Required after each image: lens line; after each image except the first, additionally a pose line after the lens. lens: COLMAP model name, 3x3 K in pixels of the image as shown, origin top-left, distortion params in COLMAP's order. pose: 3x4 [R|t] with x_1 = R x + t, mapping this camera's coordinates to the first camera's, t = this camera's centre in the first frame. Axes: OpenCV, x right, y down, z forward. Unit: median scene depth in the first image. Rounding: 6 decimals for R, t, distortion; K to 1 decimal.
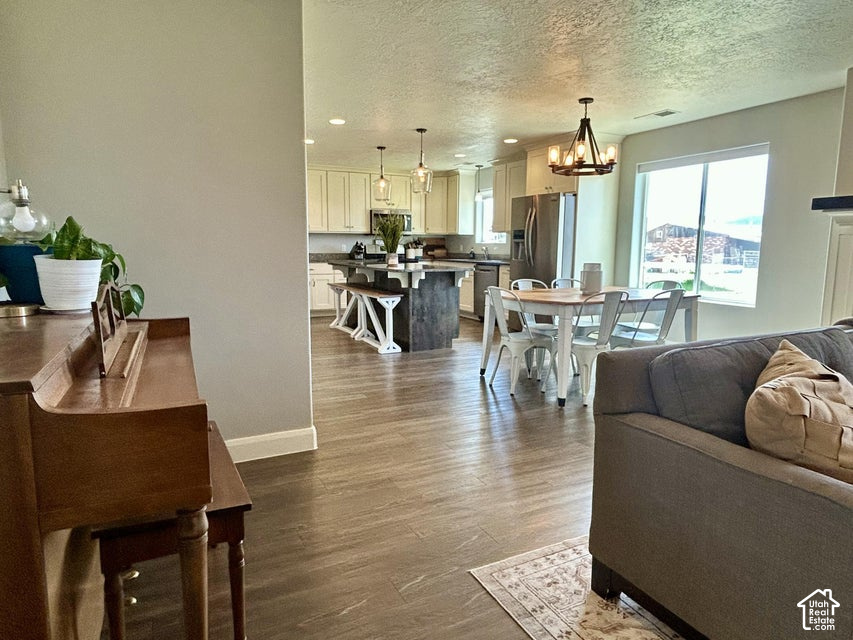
lens RADIAL K [[530.6, 0, 426.5], [0, 530.6, 320.0], [0, 0, 1]] dist [-0.005026, -0.000365]
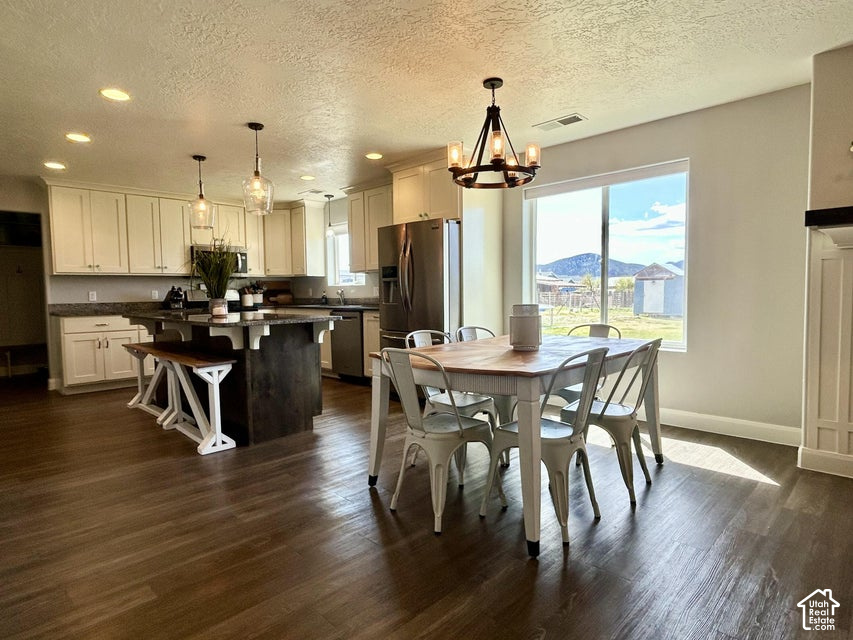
lens RADIAL K [[483.9, 0, 426.5], [0, 483.9, 320.0], [0, 0, 1]] dist [0.000581, 0.000000]
pose [[0.948734, -0.038127, 0.313767, -0.004888], [0.063692, 0.995396, -0.071631, -0.033515], [-0.309591, 0.087943, 0.946794, 0.298415]]
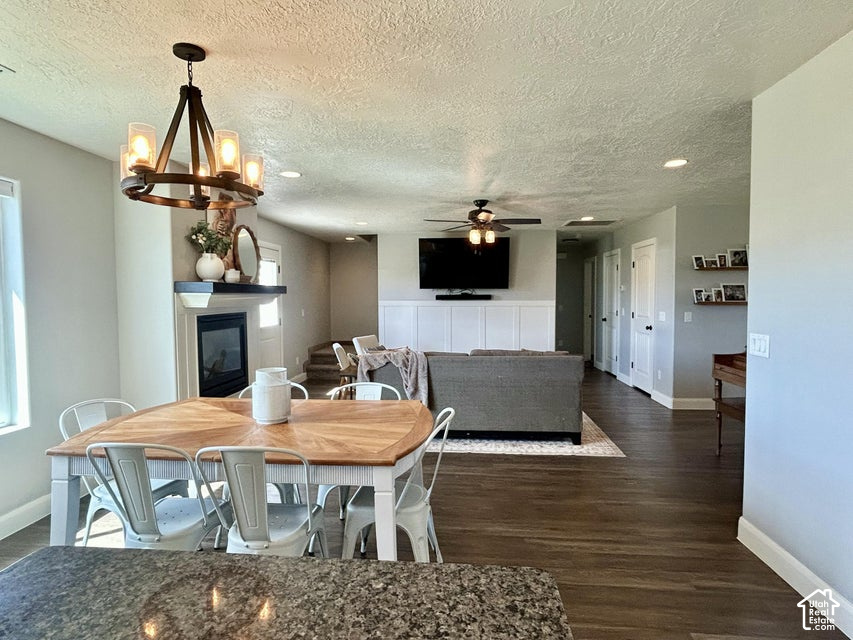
lens RADIAL K [[483.9, 0, 426.5], [0, 483.9, 320.0], [0, 0, 1]] dist [0.000581, 0.000000]
pose [[-0.849045, -0.025691, 0.527696, -0.084134], [0.074178, 0.983126, 0.167213, -0.162292], [-0.523088, 0.181115, -0.832812, 0.908419]]
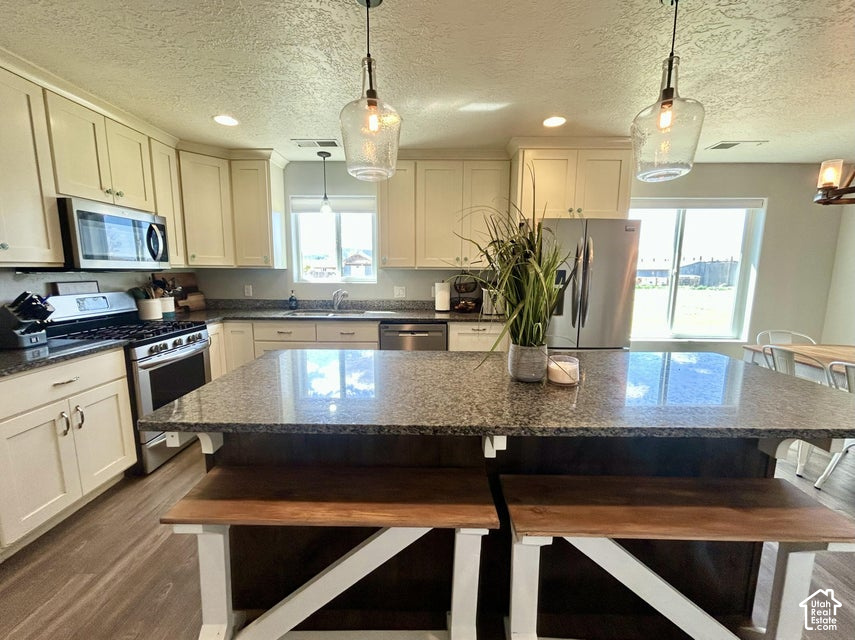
lens RADIAL K [[360.4, 0, 427.5], [0, 360.4, 320.0], [0, 0, 1]] dist [0.000674, -0.000104]
pose [[0.450388, -0.128431, 0.883548, -0.290581], [0.119592, 0.989360, 0.082850, -0.163745], [-0.884787, 0.068350, 0.460955, 0.932601]]
